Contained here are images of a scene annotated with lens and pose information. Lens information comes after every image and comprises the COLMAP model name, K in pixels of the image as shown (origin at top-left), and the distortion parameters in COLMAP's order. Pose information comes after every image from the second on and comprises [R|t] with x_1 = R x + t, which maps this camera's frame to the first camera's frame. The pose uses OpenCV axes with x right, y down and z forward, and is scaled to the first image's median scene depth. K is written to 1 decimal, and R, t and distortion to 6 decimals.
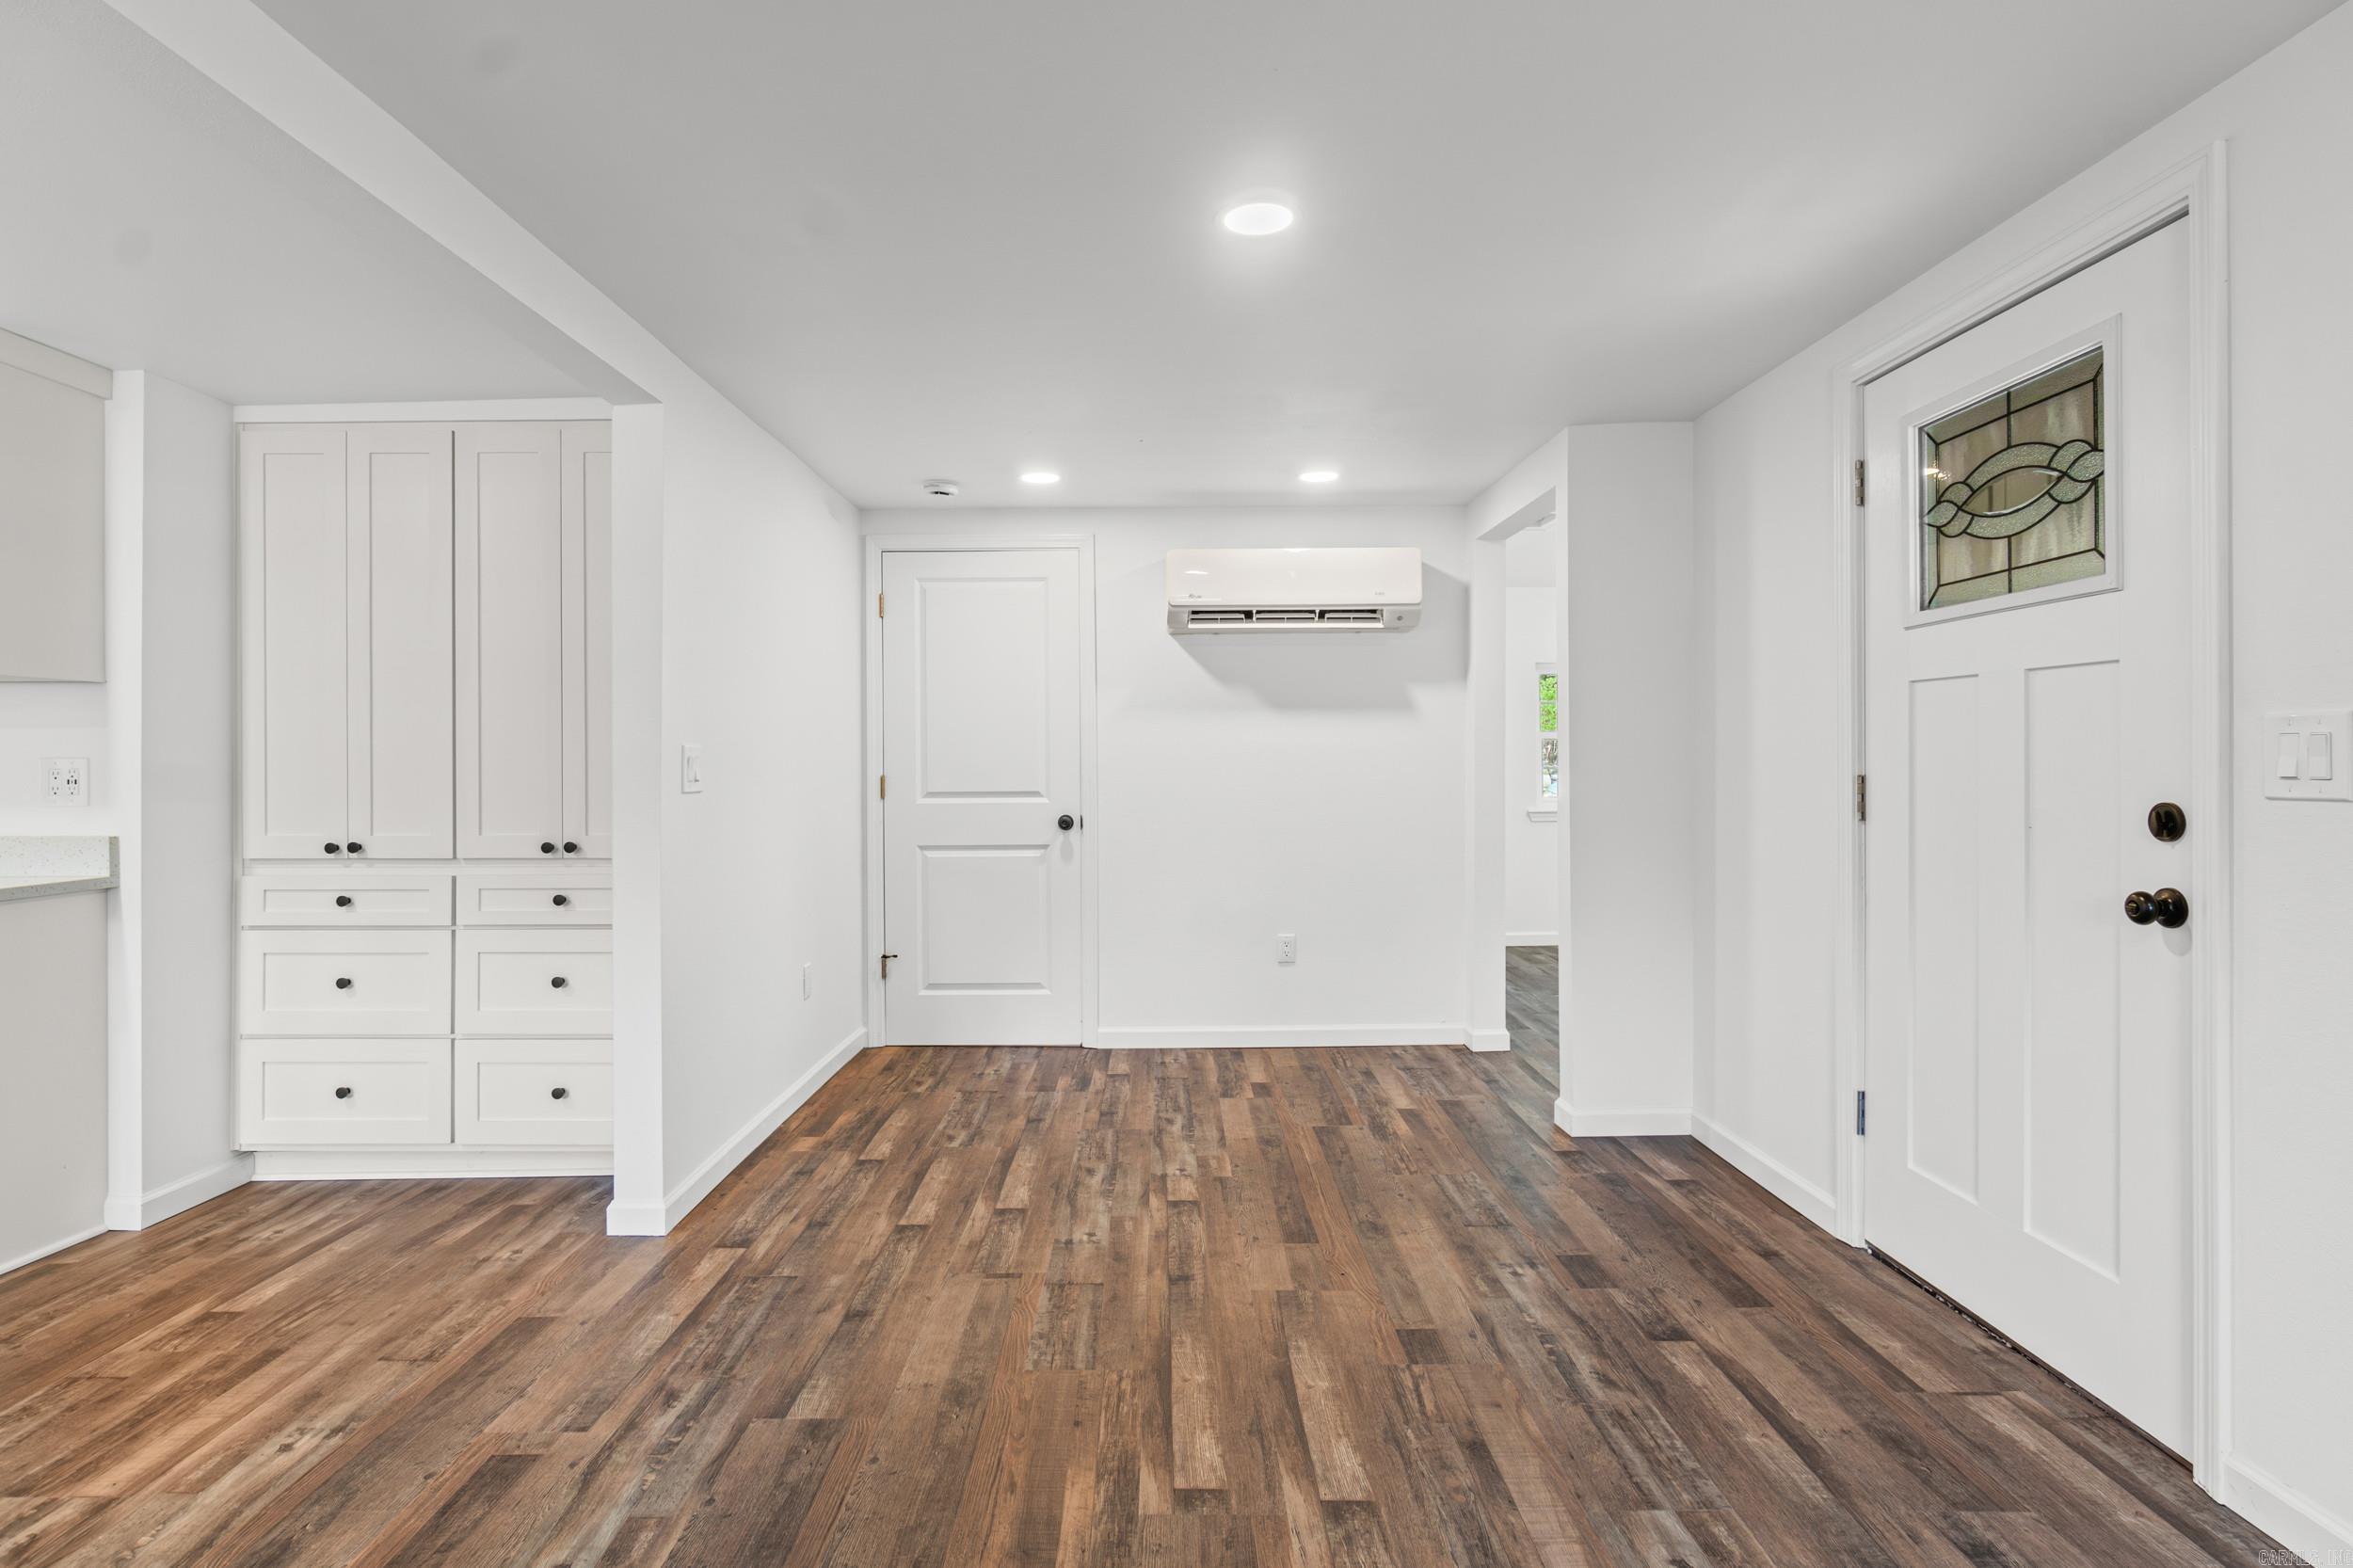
lens RADIAL K [[1201.7, 0, 1144.4], [0, 1201.7, 770.5], [0, 0, 1]] dist [-0.002060, -0.000524]
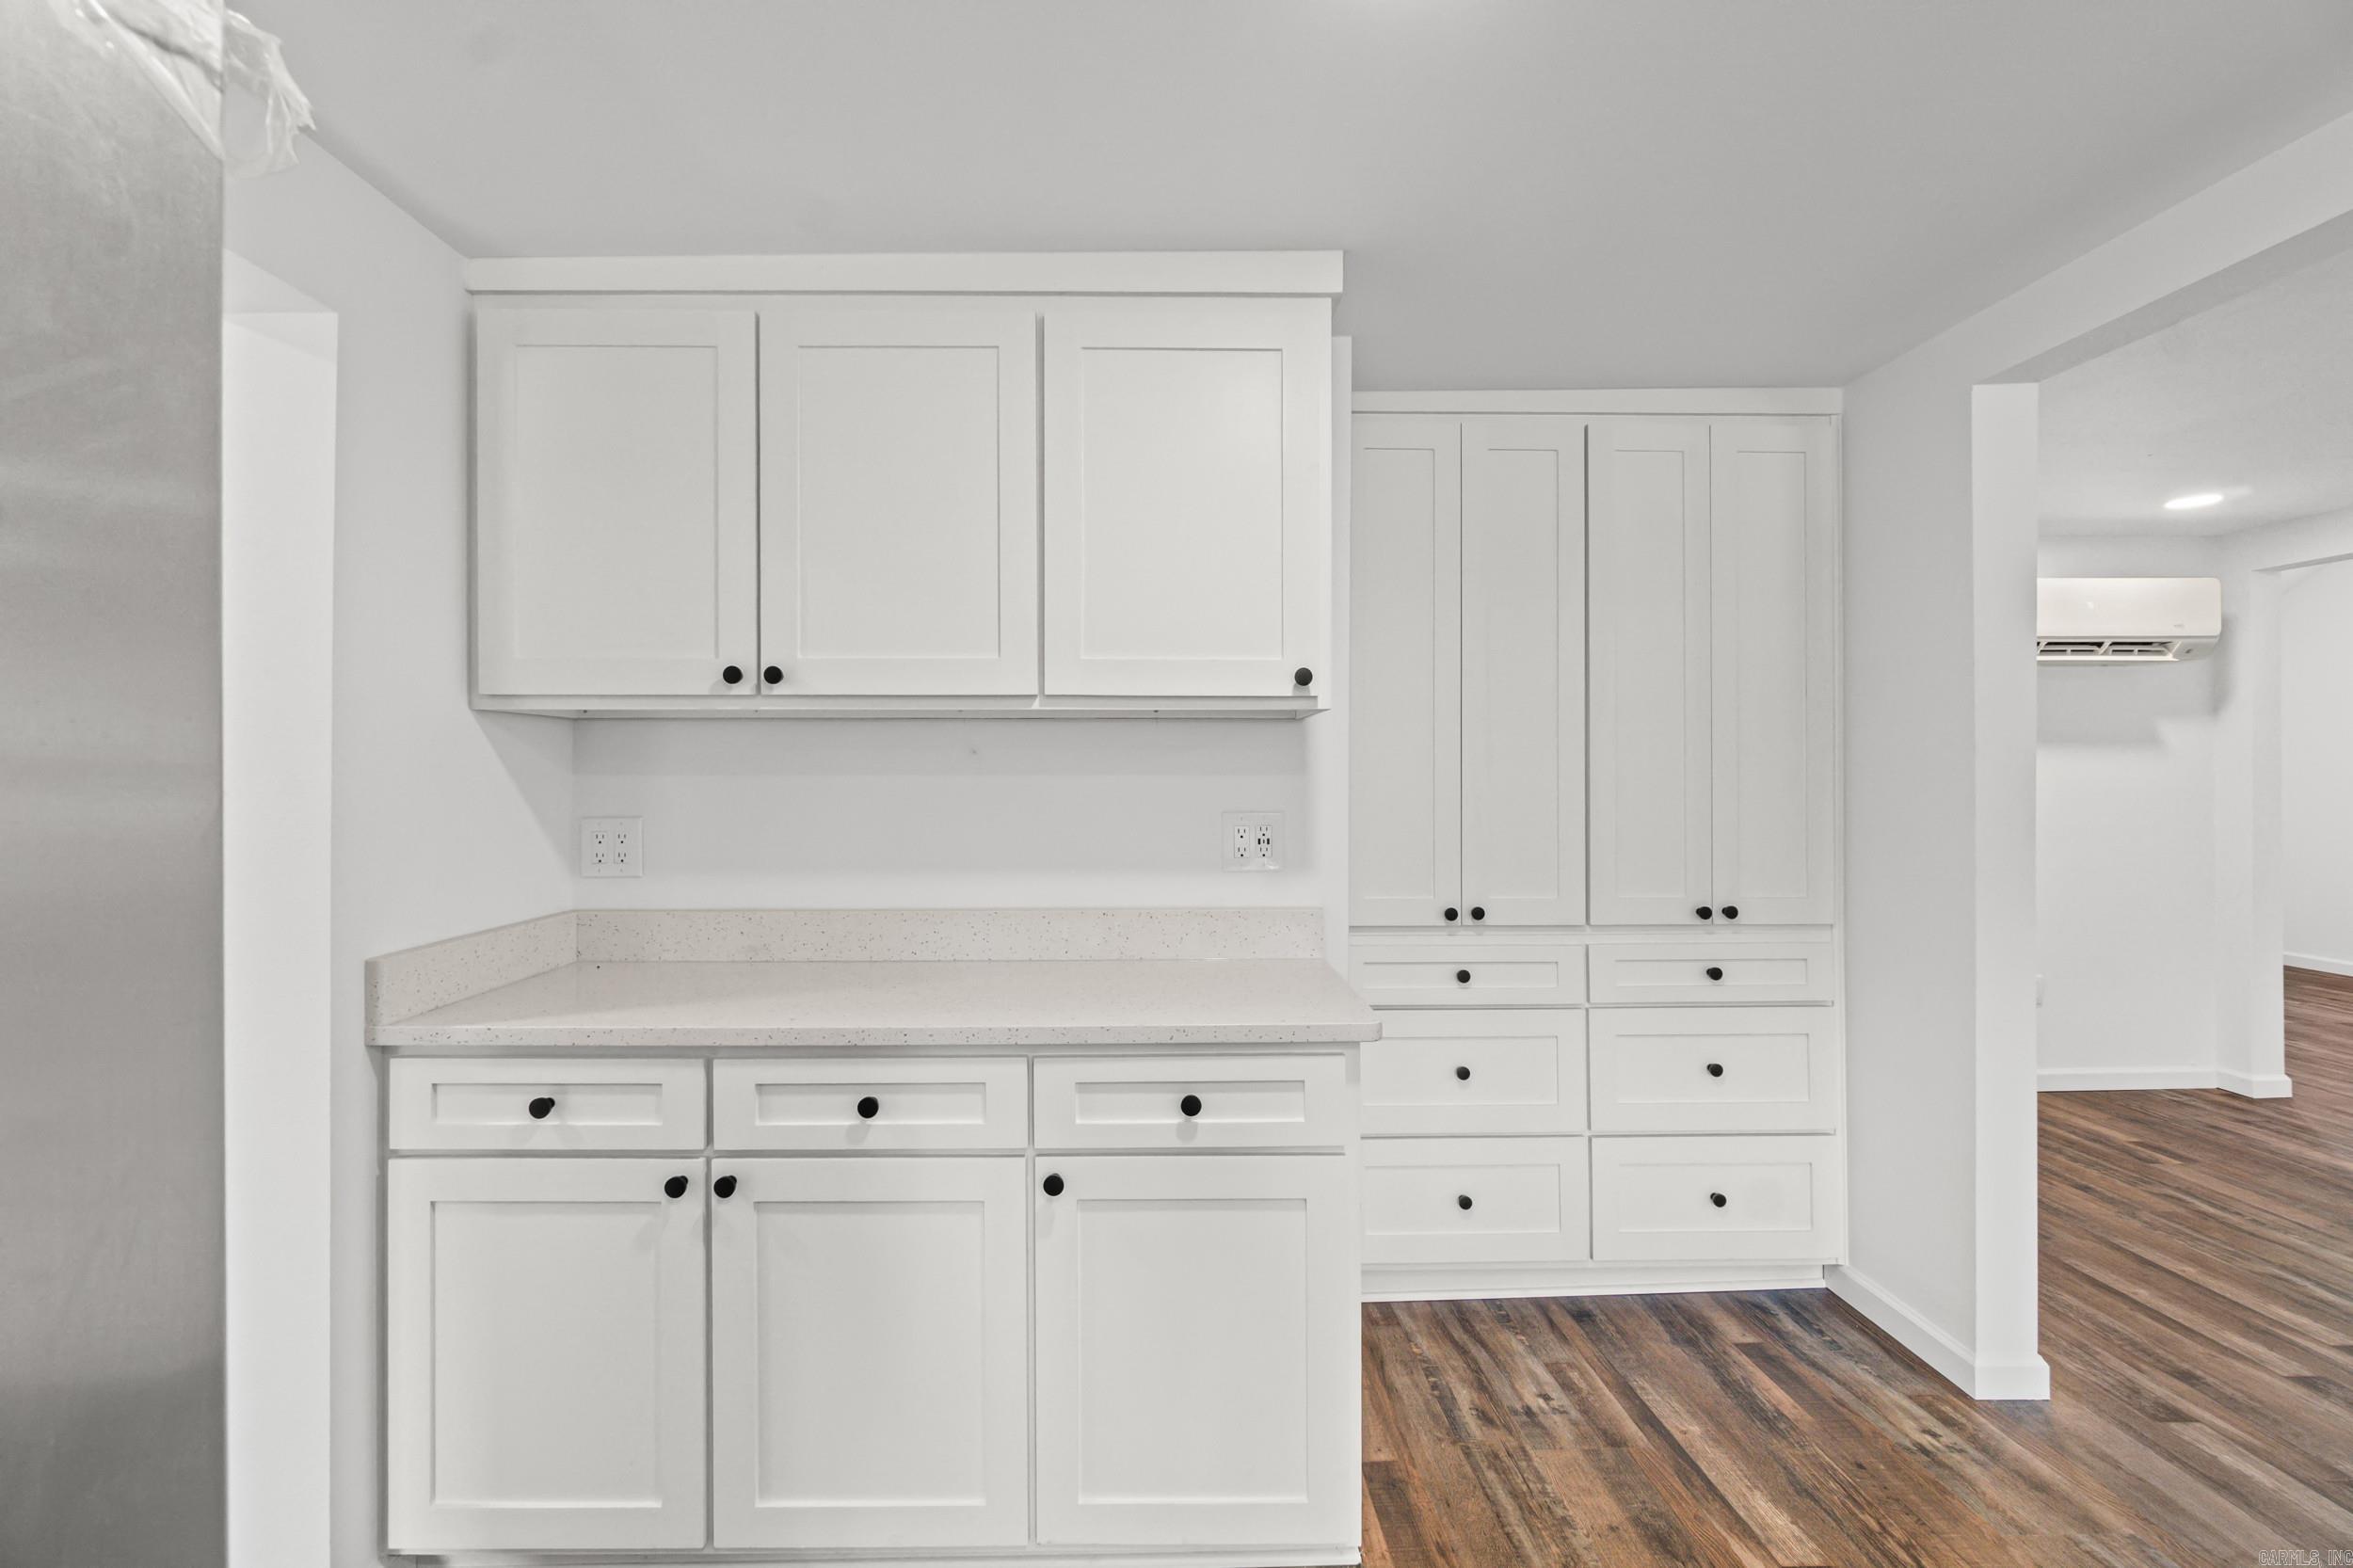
lens RADIAL K [[1008.7, 0, 1128.2], [0, 1008.7, 778.7], [0, 0, 1]] dist [0.001445, -0.000031]
pose [[0.999707, 0.000302, 0.024215, -1.061819], [-0.000196, 0.999990, -0.004370, -0.031943], [-0.024216, 0.004364, 0.999697, 0.334269]]
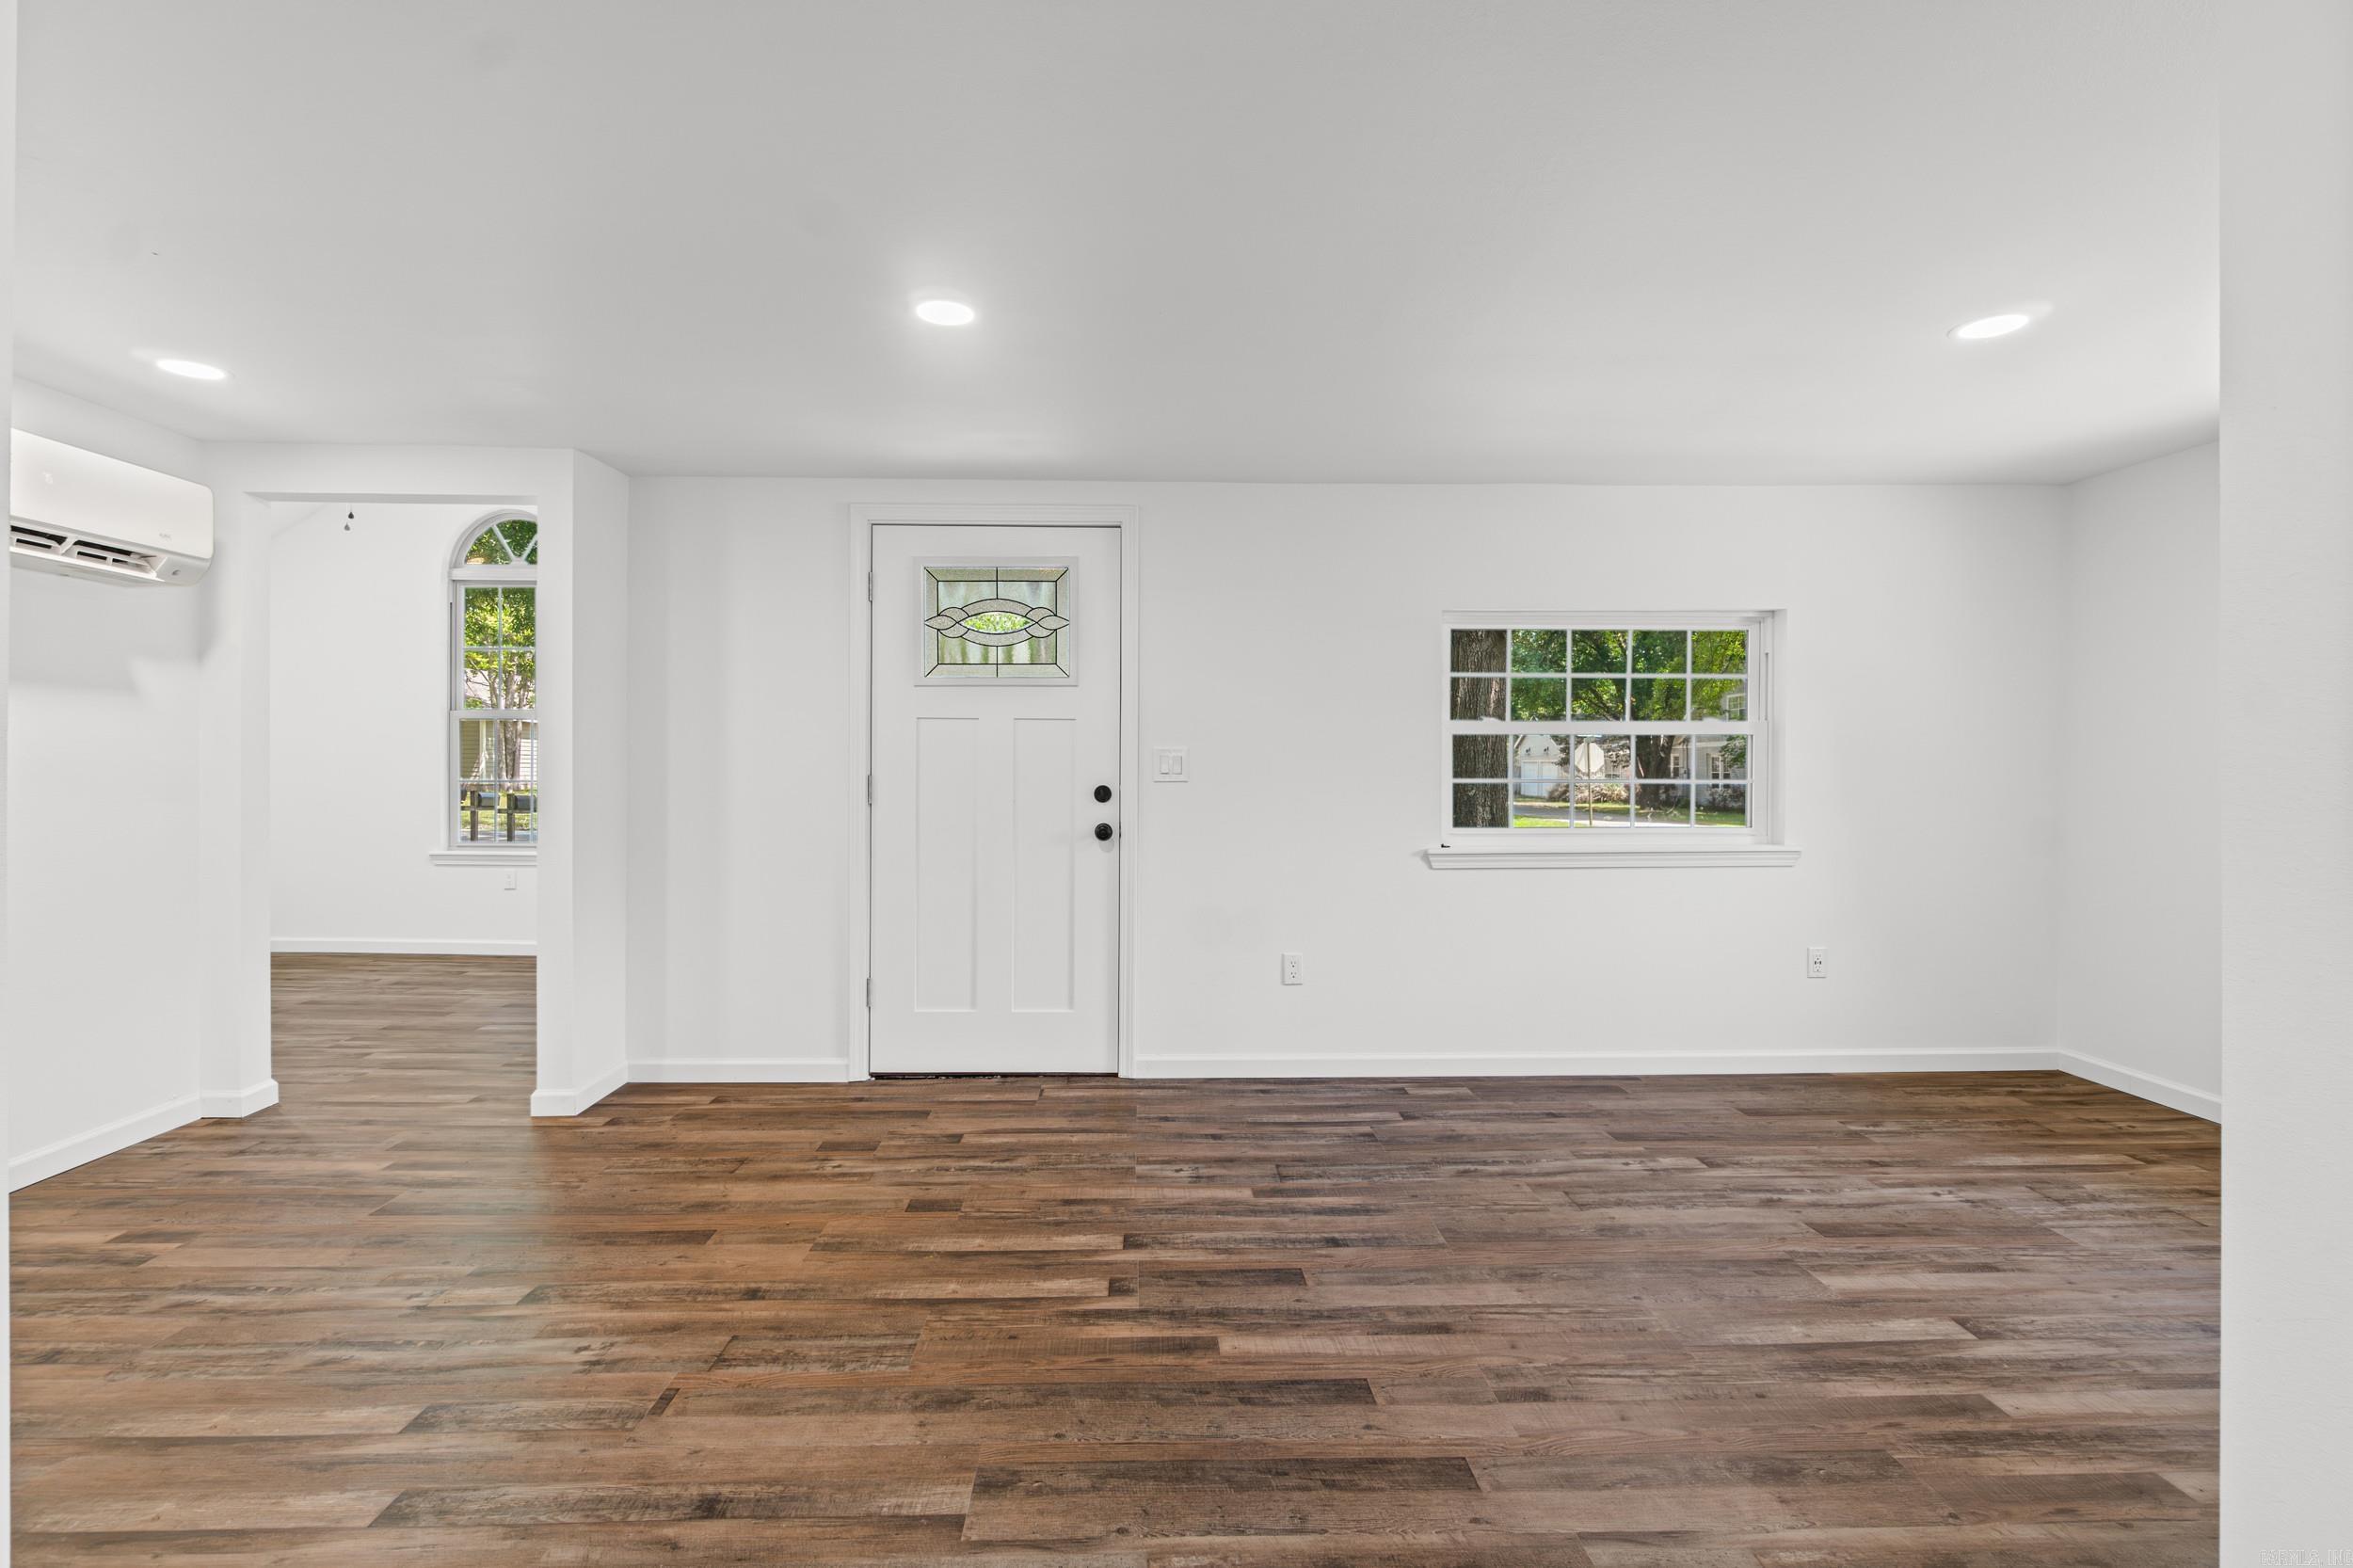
lens RADIAL K [[1080.0, 0, 1181.6], [0, 1080.0, 769.4], [0, 0, 1]] dist [-0.002044, 0.000396]
pose [[-0.049109, 0.003424, 0.998788, -0.796819], [0.002966, 0.999990, -0.003282, 0.003157], [-0.998789, 0.002801, -0.049118, 0.645042]]
